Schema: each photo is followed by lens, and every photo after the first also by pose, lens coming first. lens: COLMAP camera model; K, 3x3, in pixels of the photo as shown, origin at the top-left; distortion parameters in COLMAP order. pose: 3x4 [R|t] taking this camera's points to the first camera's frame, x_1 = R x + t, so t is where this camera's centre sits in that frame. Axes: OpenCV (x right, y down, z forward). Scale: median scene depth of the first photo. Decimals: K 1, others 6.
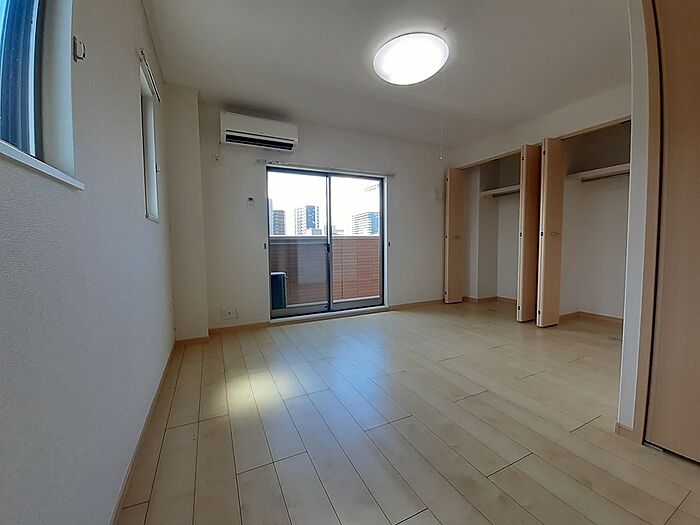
lens RADIAL K [[280.2, 0, 344.7], [0, 280.2, 258.3], [0, 0, 1]] dist [-0.008974, -0.000097]
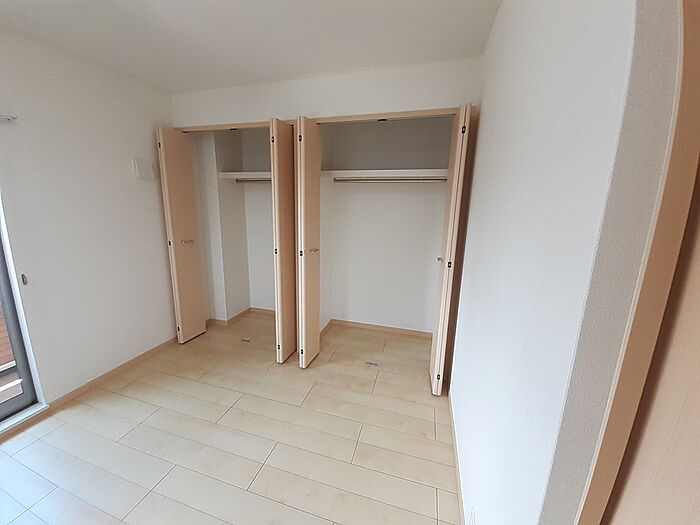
lens RADIAL K [[280.2, 0, 344.9], [0, 280.2, 265.0], [0, 0, 1]] dist [-0.008974, -0.000097]
pose [[0.672582, -0.134690, 0.727662, 0.180434], [0.007296, 0.984456, 0.175480, -0.143692], [-0.739986, -0.112716, 0.663110, 0.316269]]
